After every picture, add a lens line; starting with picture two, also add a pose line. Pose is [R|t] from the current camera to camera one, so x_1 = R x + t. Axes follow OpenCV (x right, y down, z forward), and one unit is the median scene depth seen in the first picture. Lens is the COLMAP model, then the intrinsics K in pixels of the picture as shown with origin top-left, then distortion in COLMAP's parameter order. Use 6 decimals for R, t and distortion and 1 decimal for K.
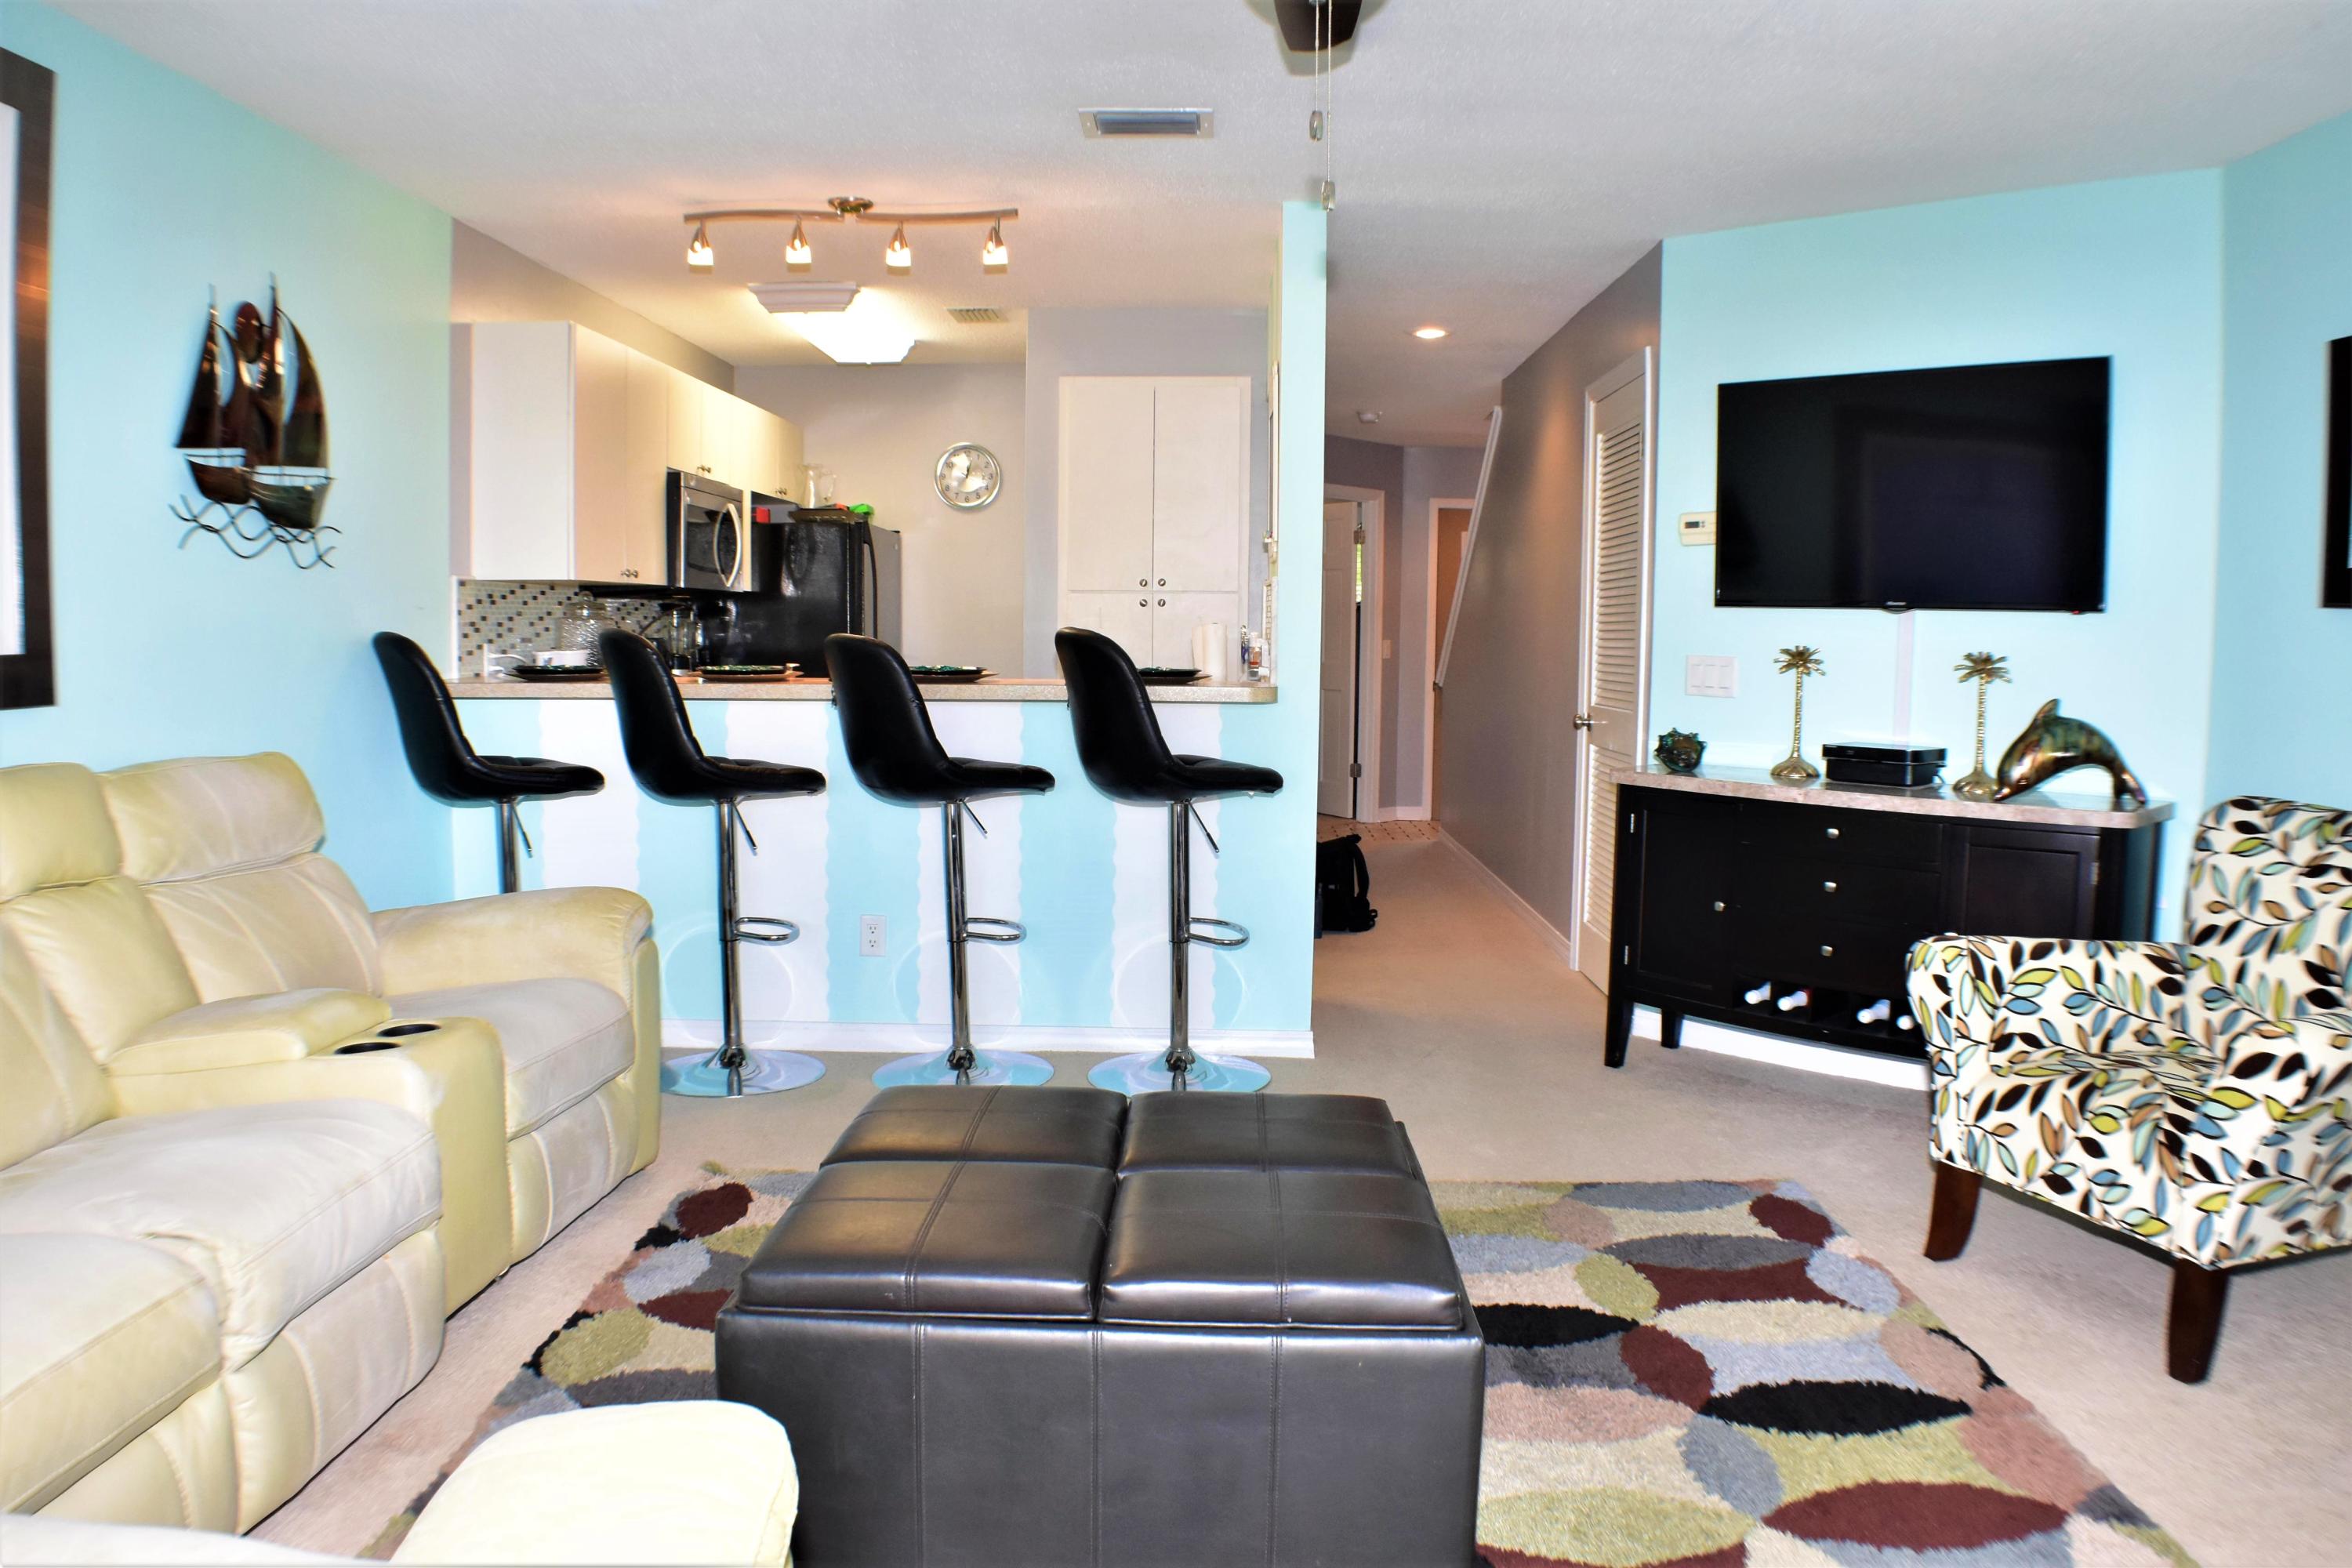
lens RADIAL K [[1700.7, 0, 1176.0], [0, 1700.7, 784.0], [0, 0, 1]] dist [-0.172394, 0.054691]
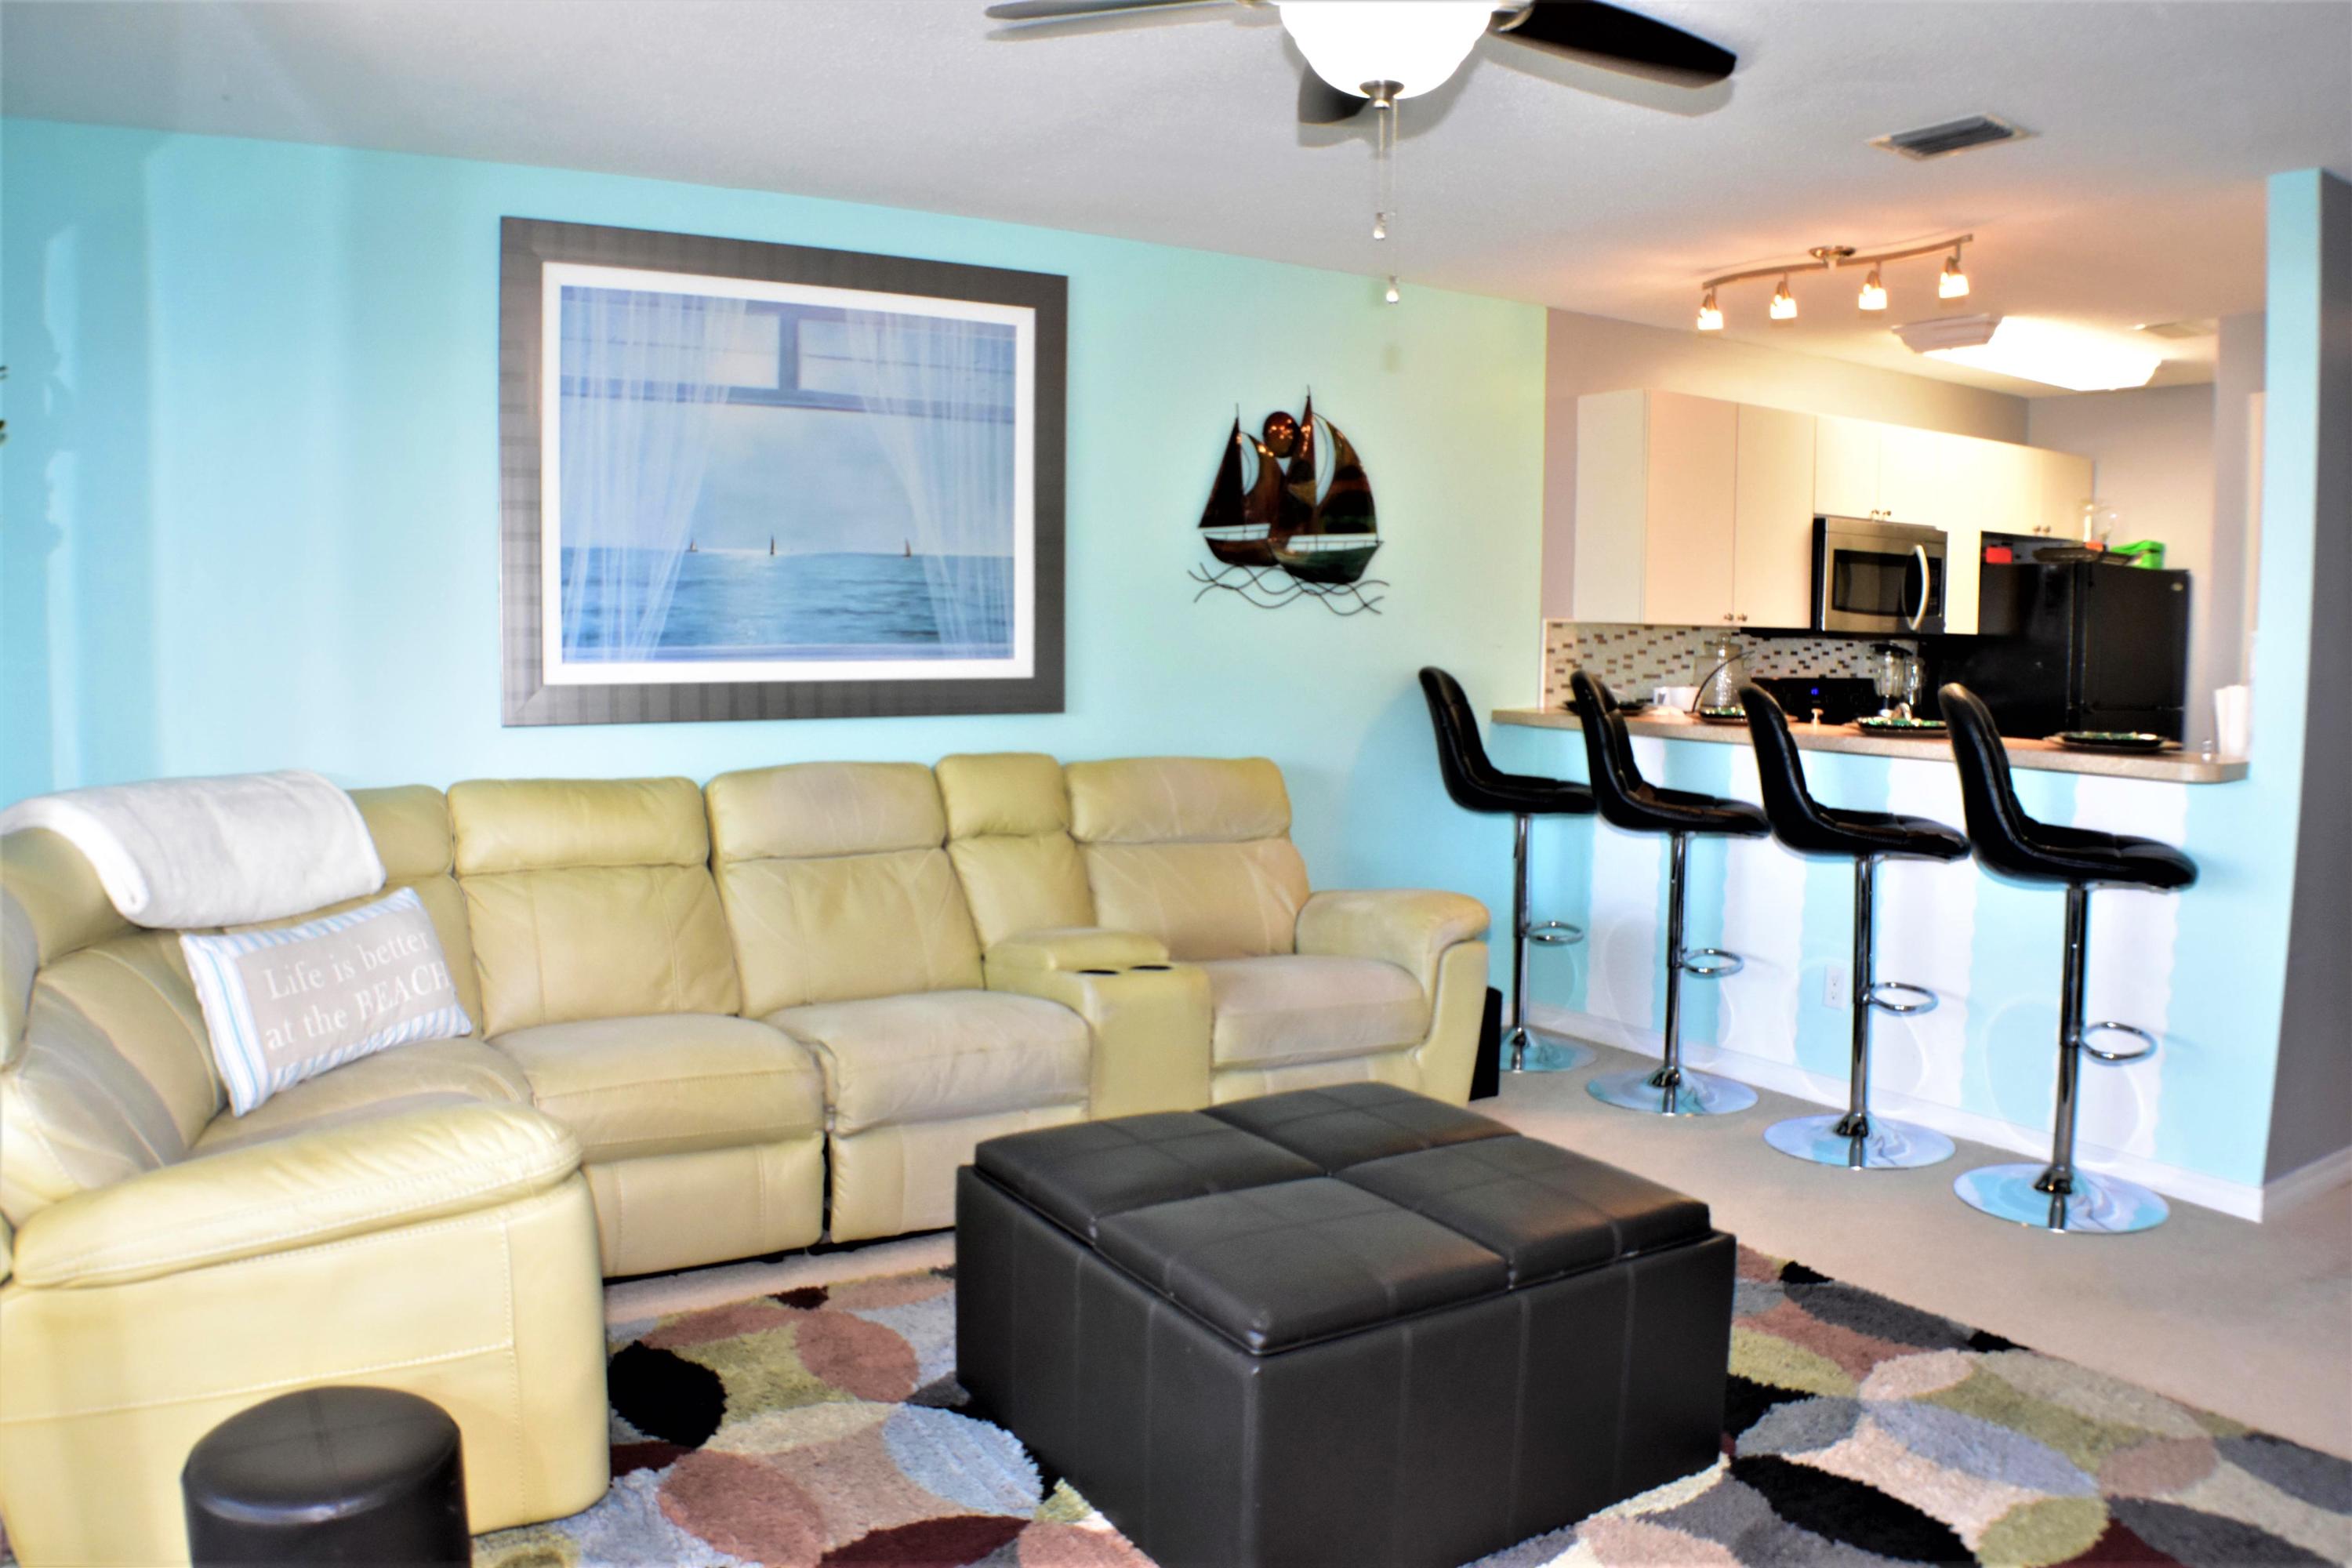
lens RADIAL K [[1700.7, 0, 1176.0], [0, 1700.7, 784.0], [0, 0, 1]] dist [-0.172394, 0.054691]
pose [[0.548666, 0.073526, -0.832802, 0.430046], [-0.085281, 0.995851, 0.031736, -0.028286], [0.831681, 0.053609, 0.552660, 0.147205]]
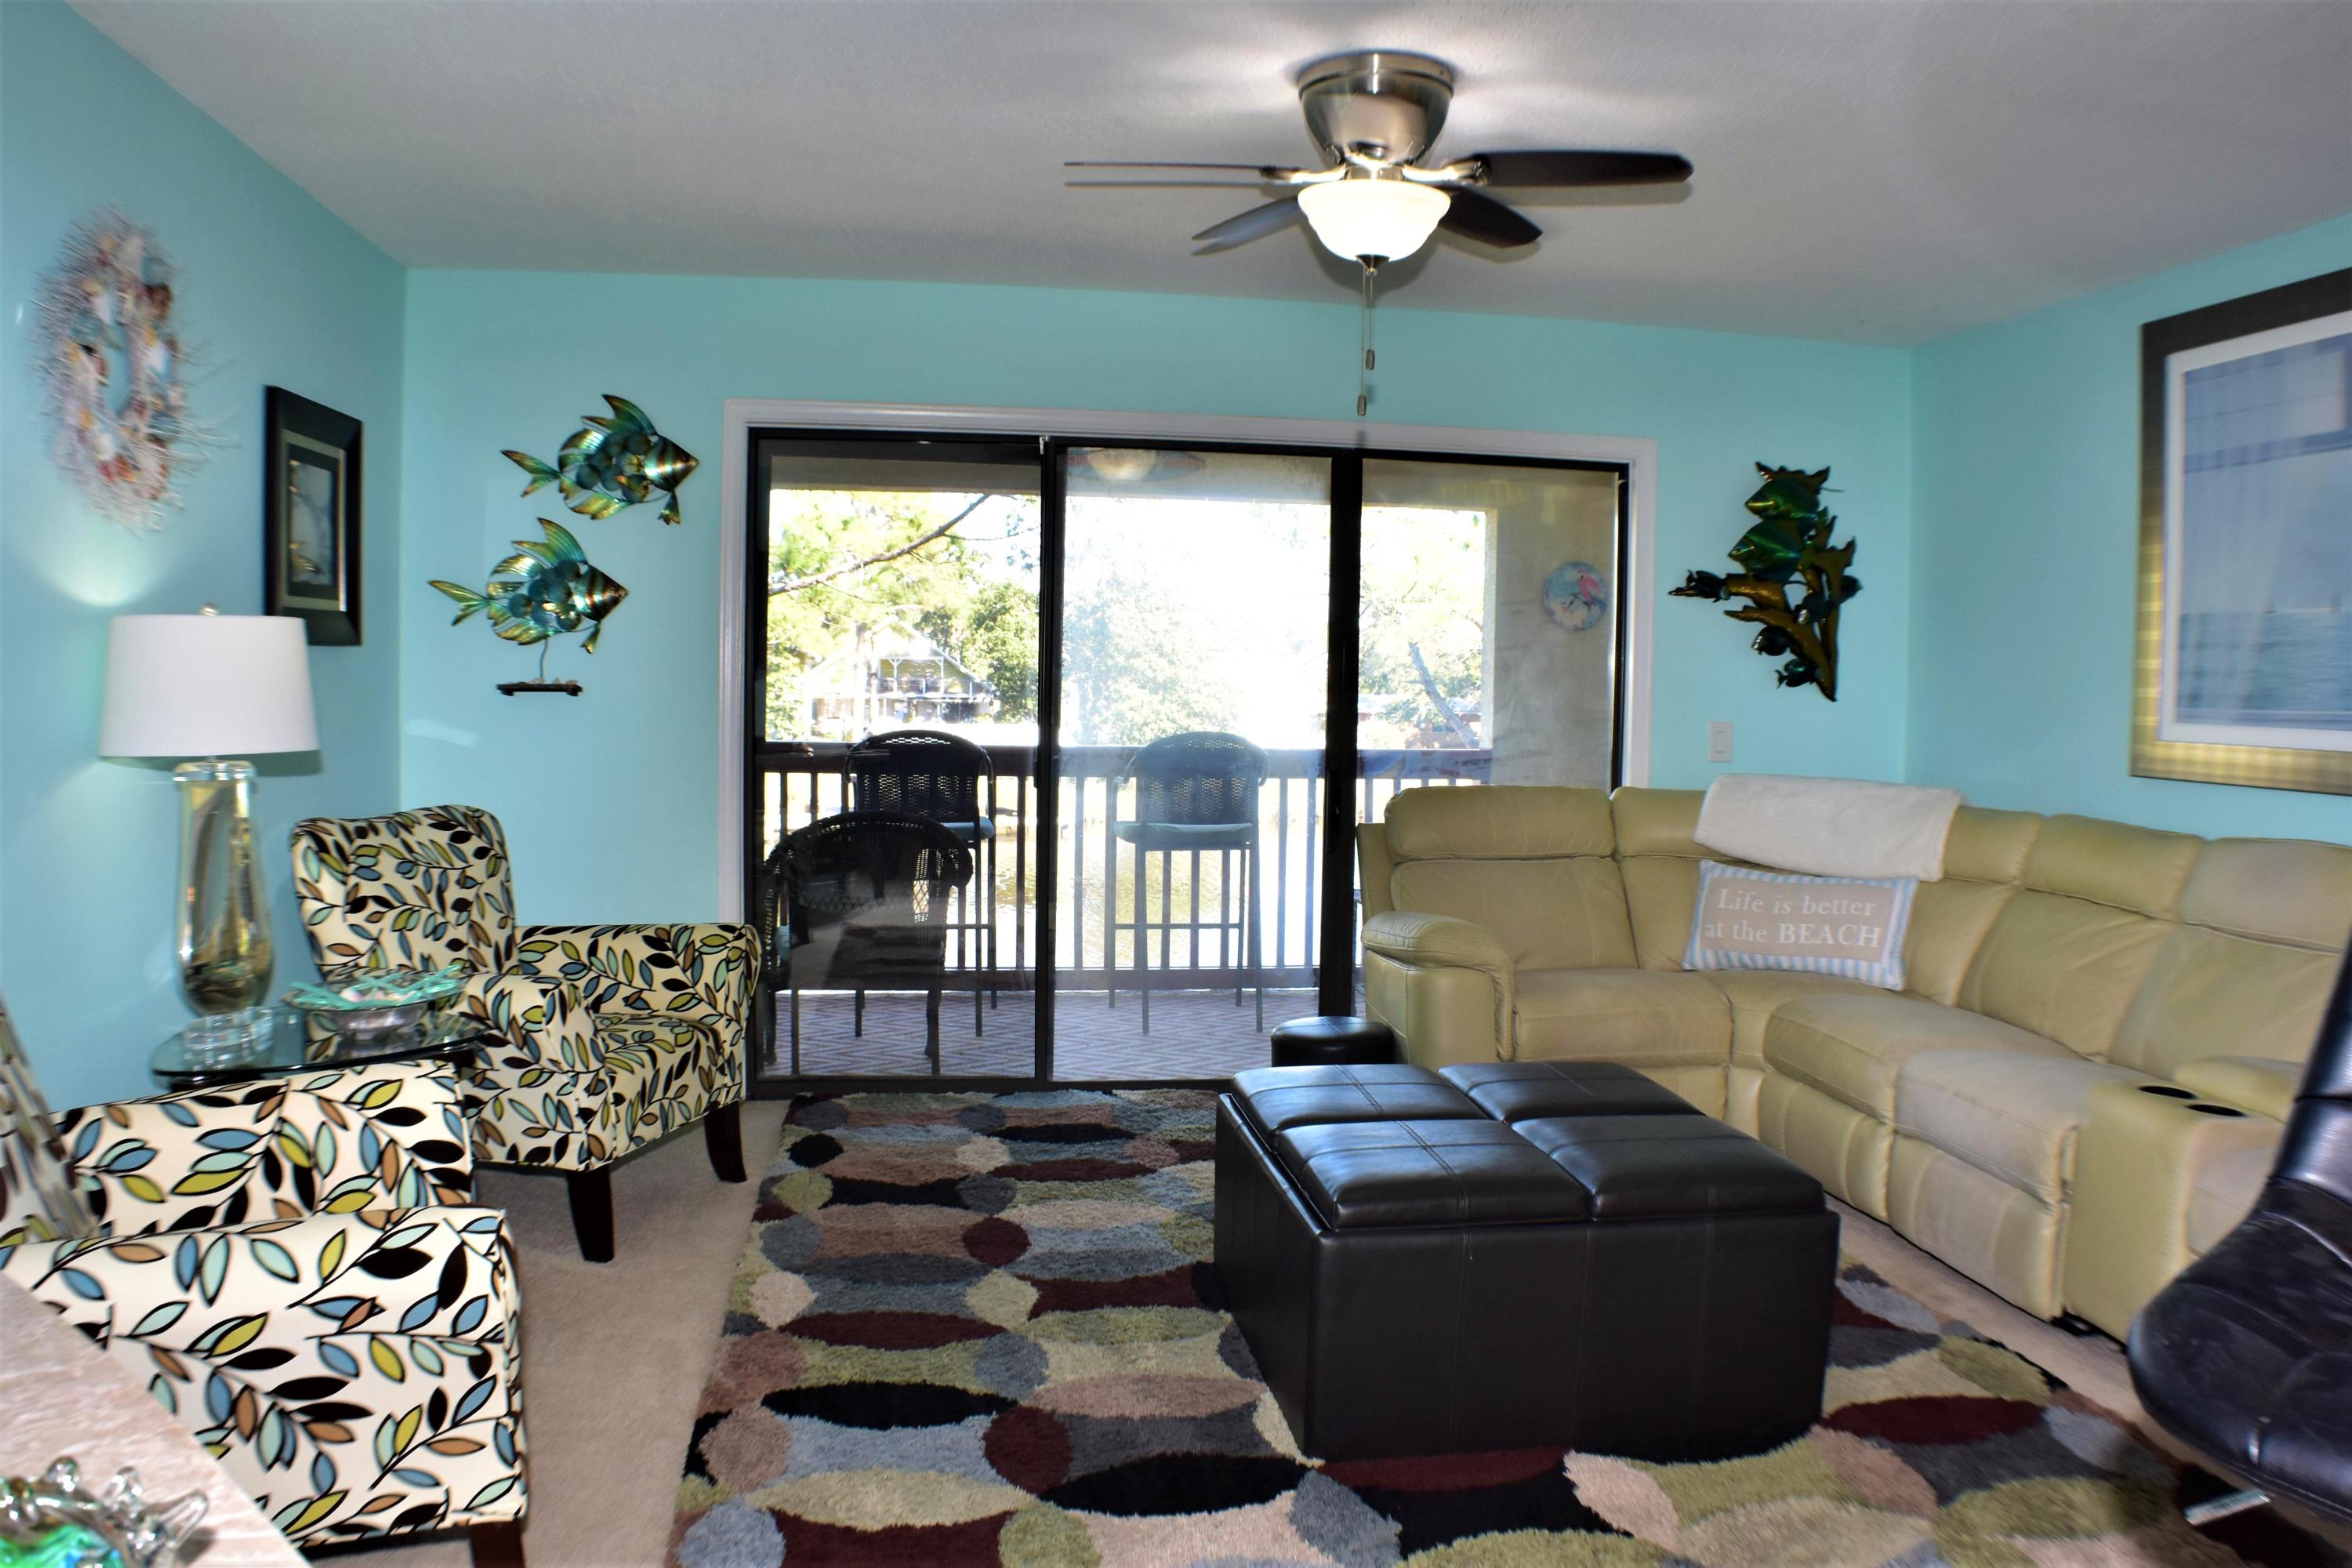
lens RADIAL K [[1700.7, 0, 1176.0], [0, 1700.7, 784.0], [0, 0, 1]] dist [-0.172394, 0.054691]
pose [[-0.983660, -0.019960, -0.178925, 0.237516], [-0.047876, 0.987052, 0.153091, -0.113219], [0.173552, 0.159156, -0.971879, 1.146044]]
